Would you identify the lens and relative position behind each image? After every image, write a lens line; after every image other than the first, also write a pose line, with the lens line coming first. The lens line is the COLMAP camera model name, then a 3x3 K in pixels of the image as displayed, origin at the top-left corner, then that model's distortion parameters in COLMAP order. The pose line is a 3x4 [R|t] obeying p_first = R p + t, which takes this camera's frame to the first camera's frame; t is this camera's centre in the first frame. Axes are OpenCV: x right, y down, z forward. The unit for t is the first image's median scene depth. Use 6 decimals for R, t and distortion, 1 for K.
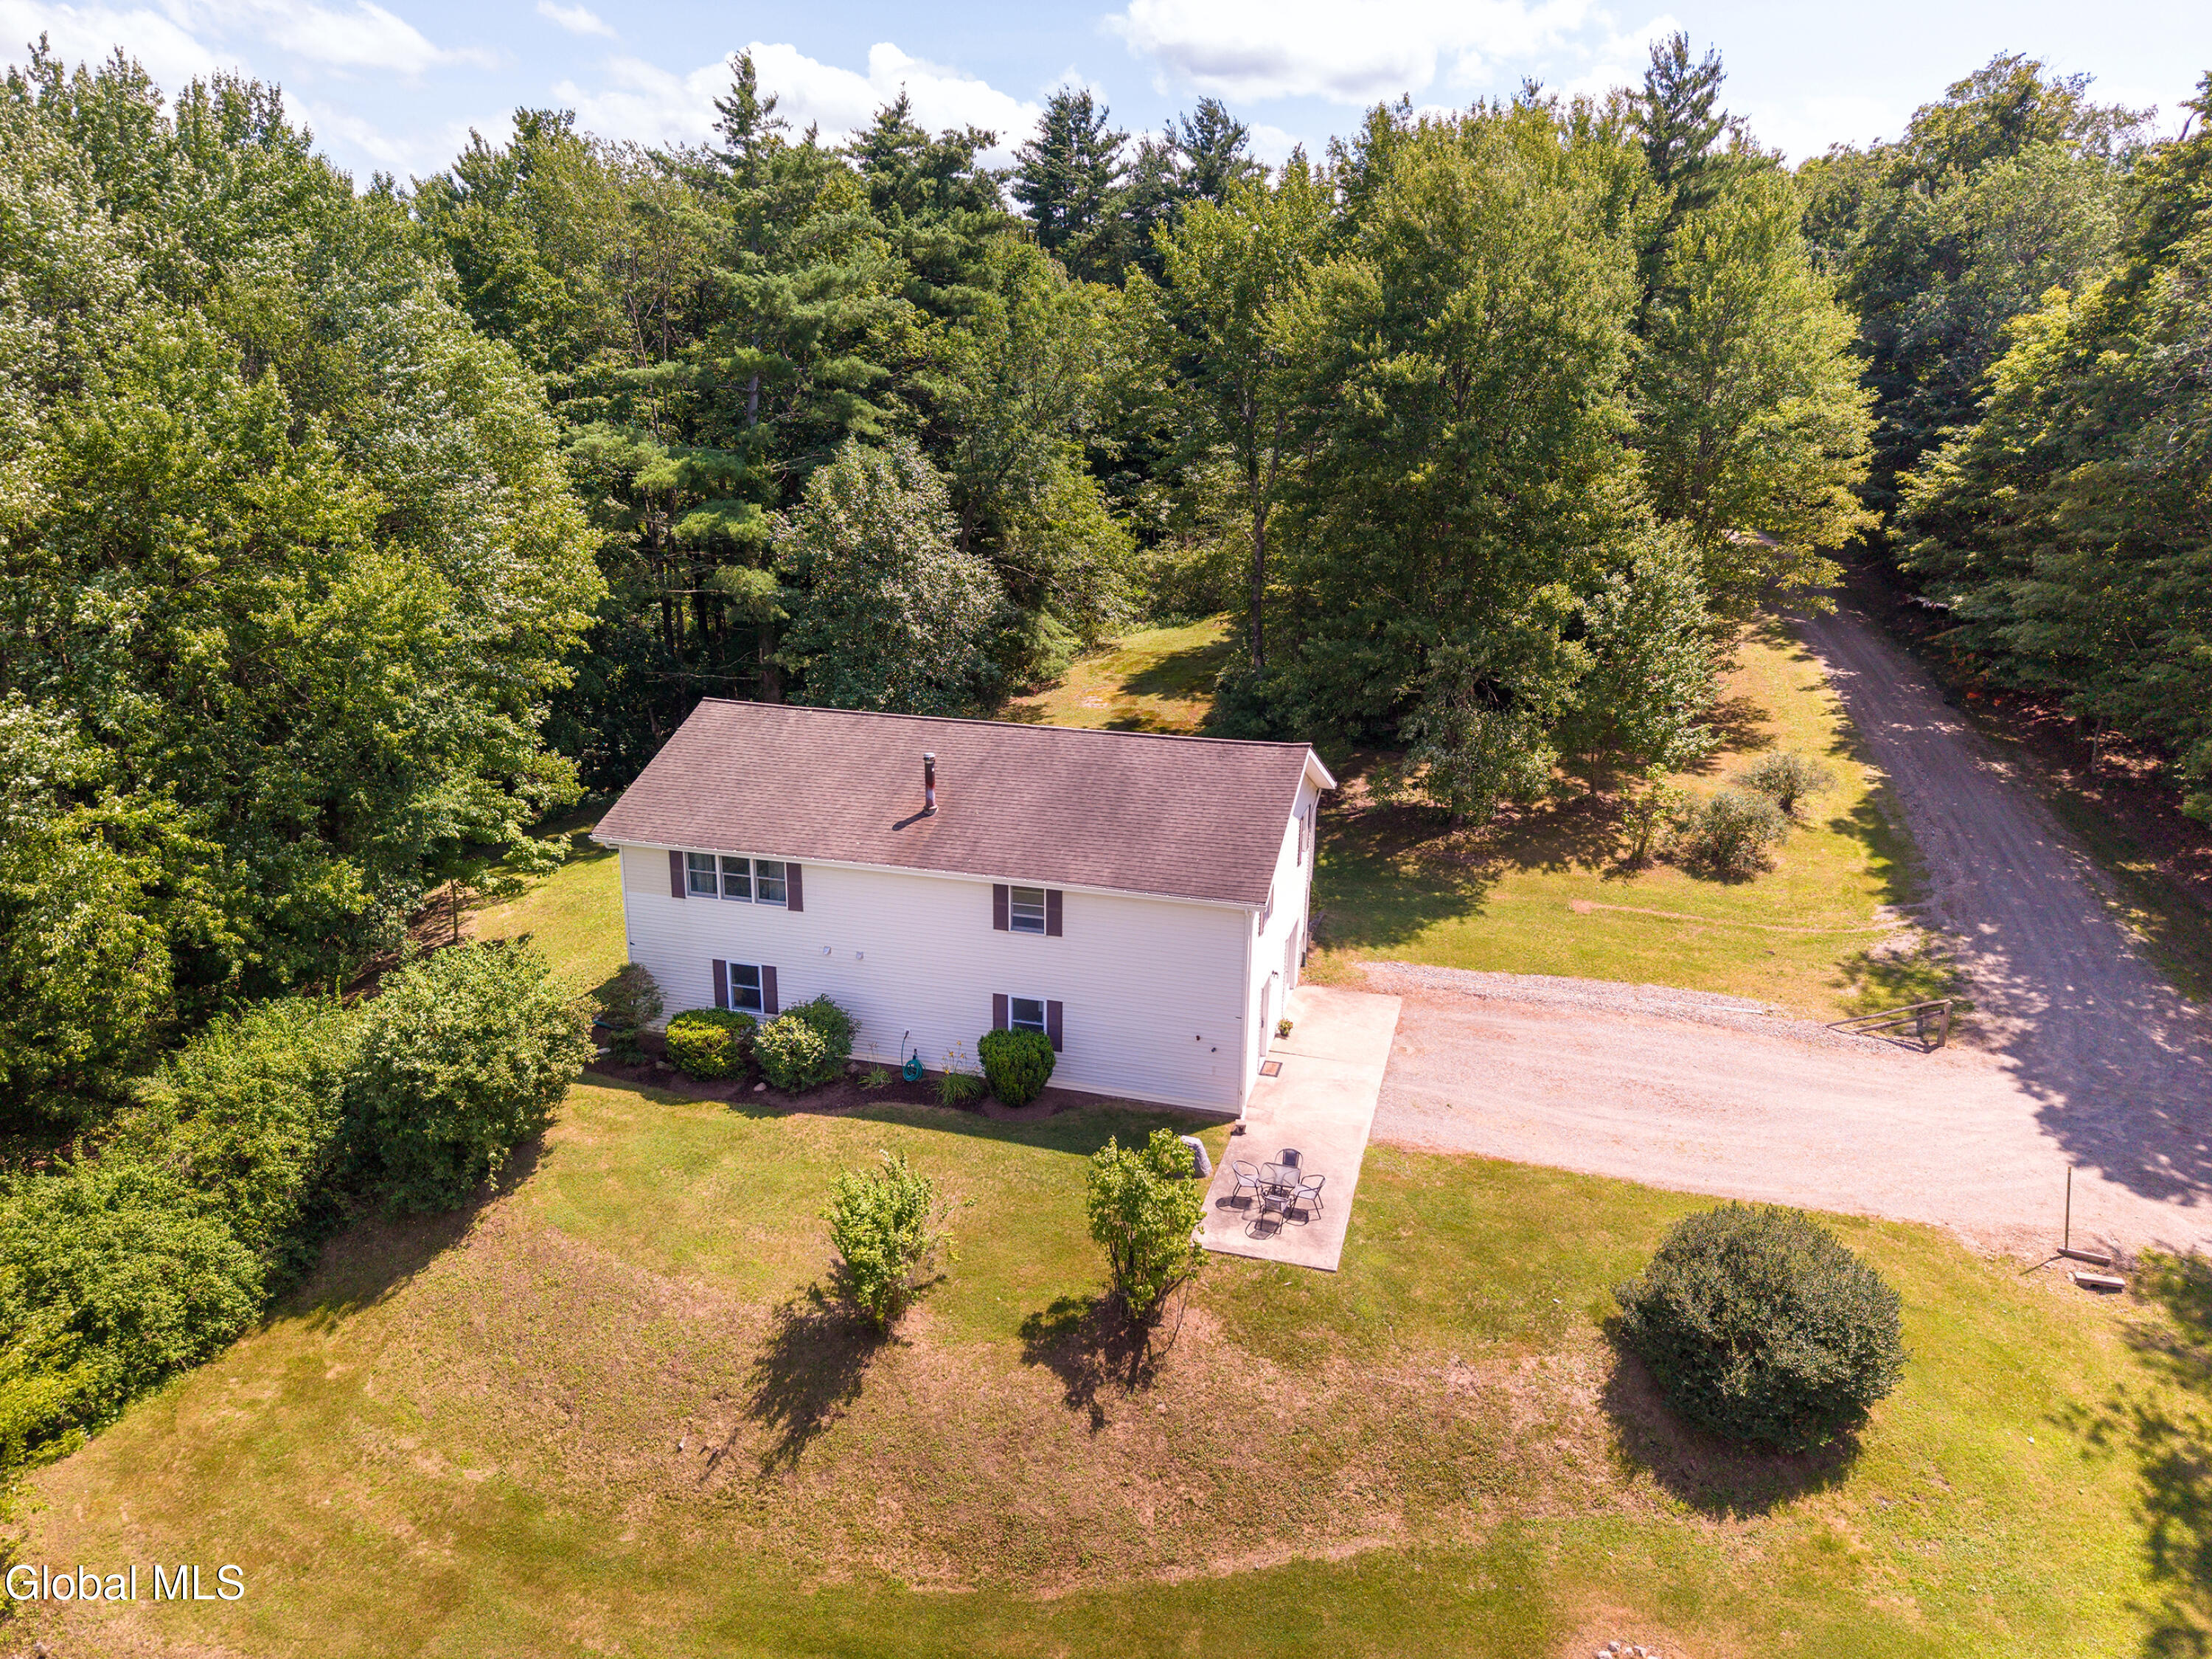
lens RADIAL K [[1482.2, 0, 1106.0], [0, 1482.2, 829.5], [0, 0, 1]] dist [0.031358, -0.034145]
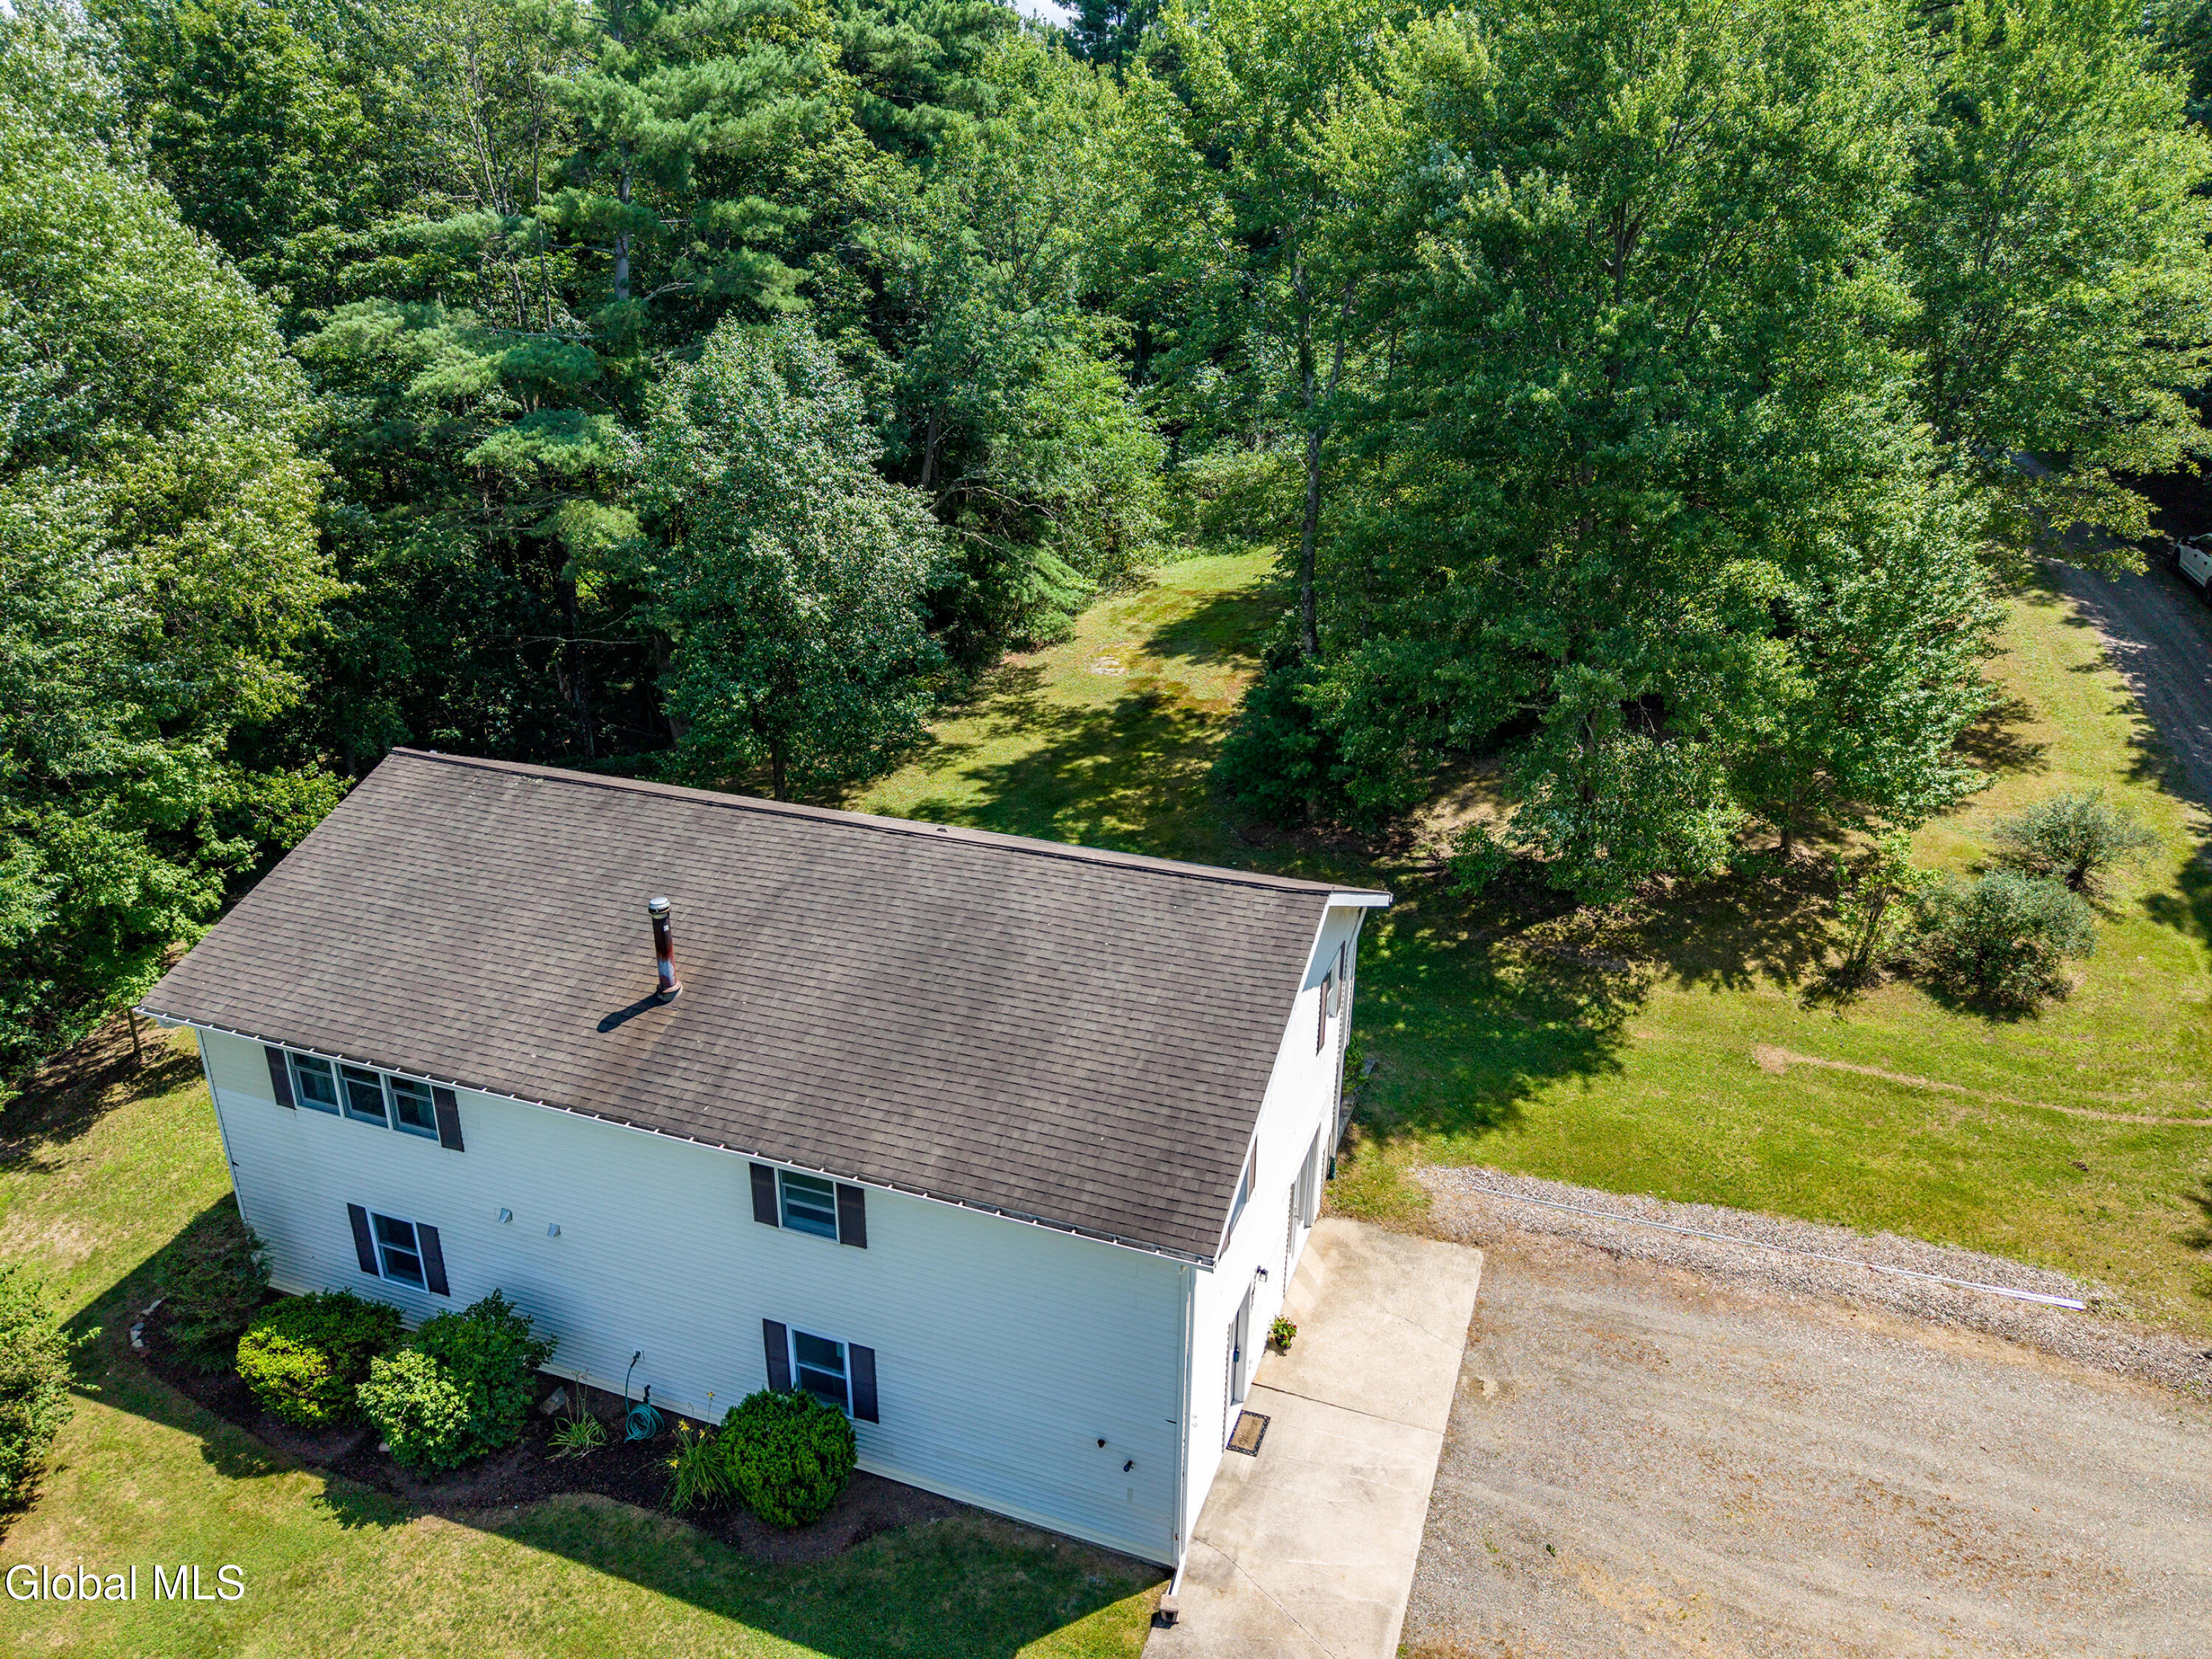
lens RADIAL K [[1482.2, 0, 1106.0], [0, 1482.2, 829.5], [0, 0, 1]] dist [0.031358, -0.034145]
pose [[0.997190, 0.024920, -0.070652, 0.070961], [-0.018684, 0.995982, 0.087587, -0.100582], [0.072550, -0.086021, 0.993648, 0.332666]]
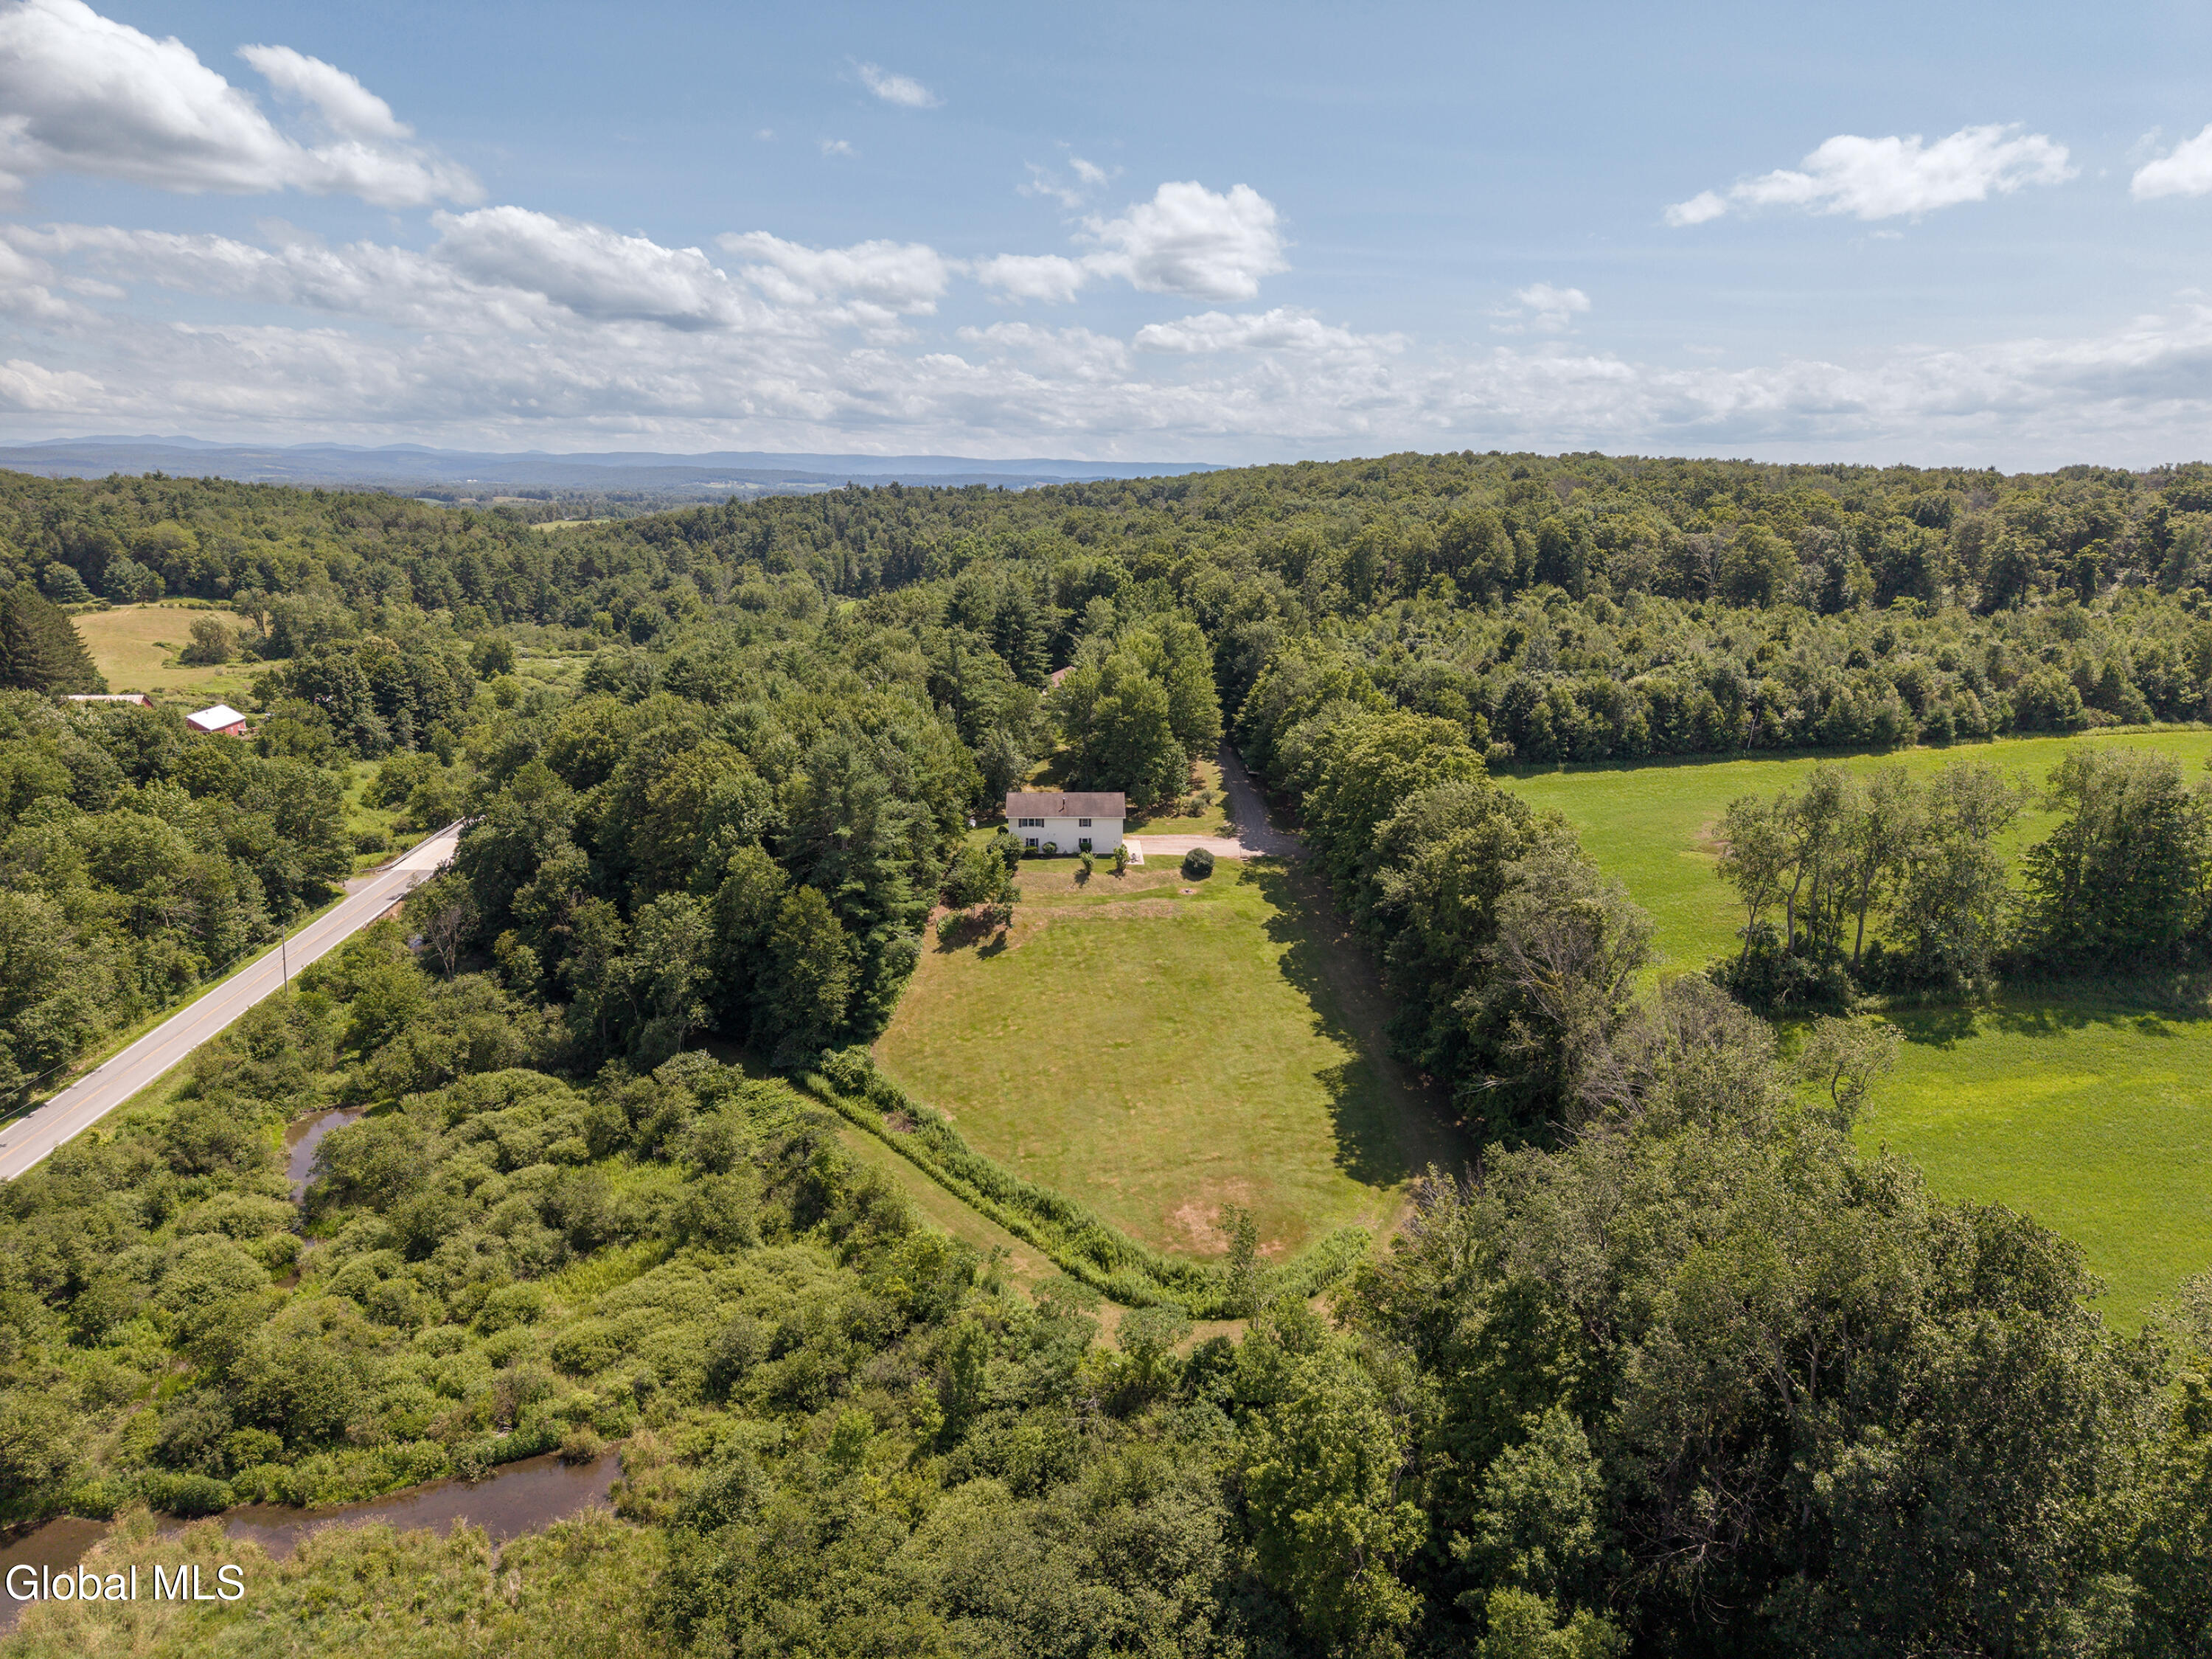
lens RADIAL K [[1482.2, 0, 1106.0], [0, 1482.2, 829.5], [0, 0, 1]] dist [0.031358, -0.034145]
pose [[0.950740, -0.073234, 0.301214, -1.321024], [0.088662, 0.995342, -0.037853, 0.234784], [-0.297039, 0.062695, 0.952805, -3.523430]]
